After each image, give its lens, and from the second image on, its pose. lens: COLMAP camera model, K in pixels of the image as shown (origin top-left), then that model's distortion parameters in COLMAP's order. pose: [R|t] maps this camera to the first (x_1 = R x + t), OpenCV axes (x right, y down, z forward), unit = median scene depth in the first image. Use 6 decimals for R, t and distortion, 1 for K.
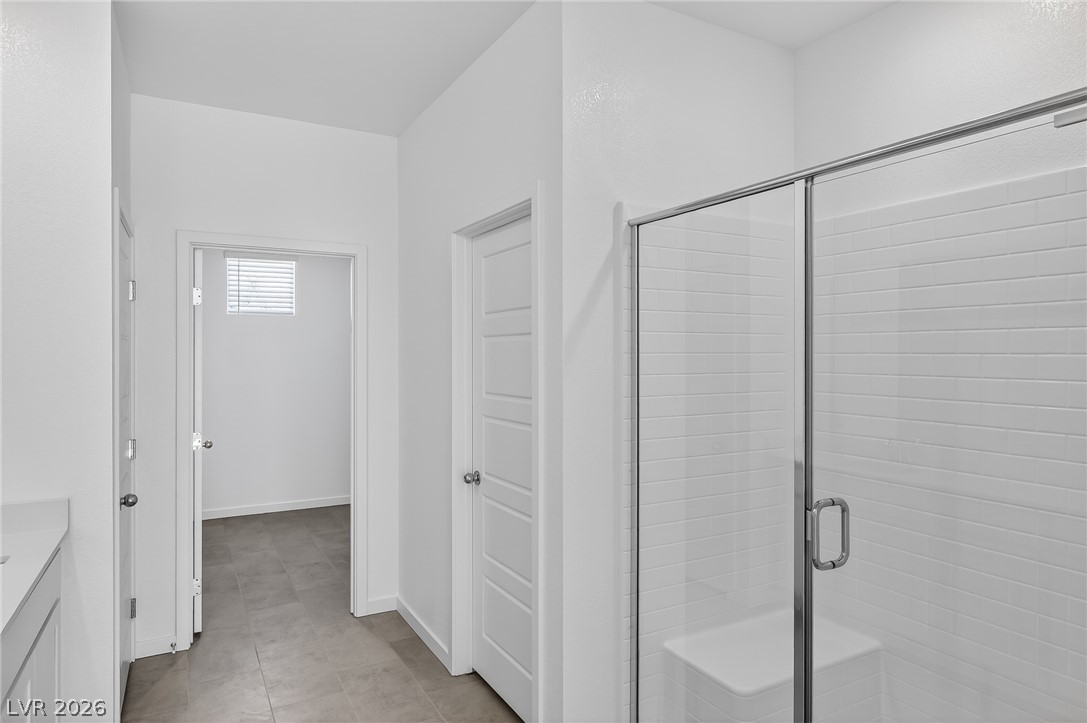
lens RADIAL K [[654.5, 0, 554.1], [0, 654.5, 353.9], [0, 0, 1]] dist [-0.000787, -0.000842]
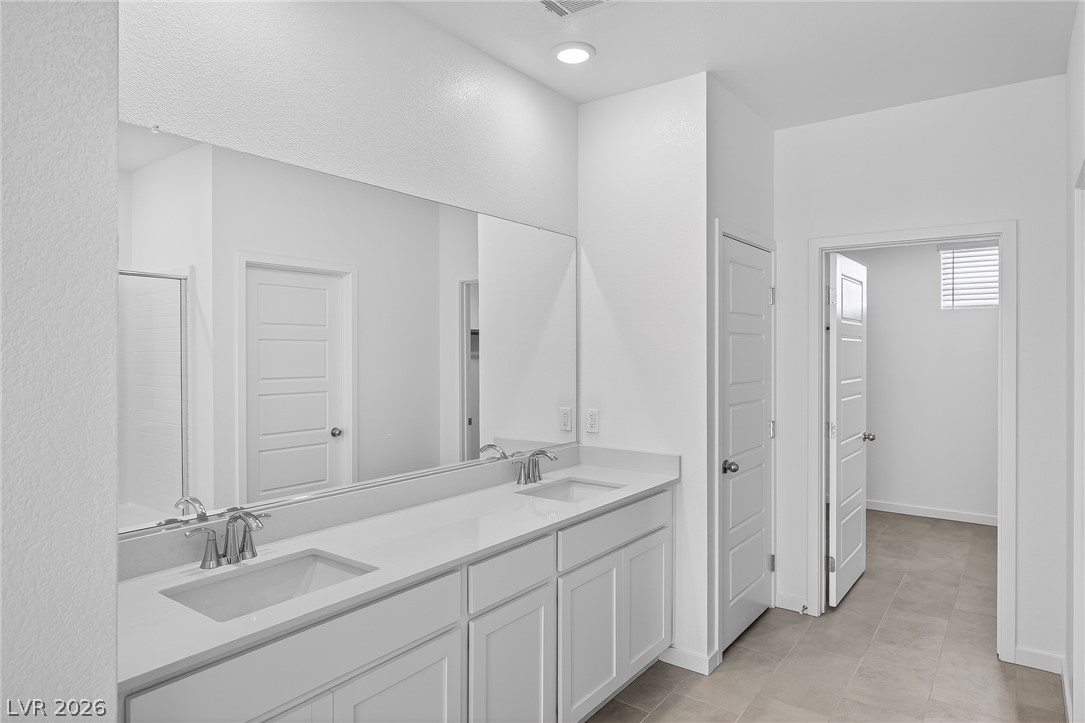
lens RADIAL K [[653.3, 0, 553.0], [0, 653.3, 353.9], [0, 0, 1]] dist [-0.000787, -0.000842]
pose [[0.406056, 0.006574, -0.913825, 0.230832], [-0.001809, 0.999978, 0.006390, 0.000344], [0.913847, -0.000941, 0.406059, 0.123882]]
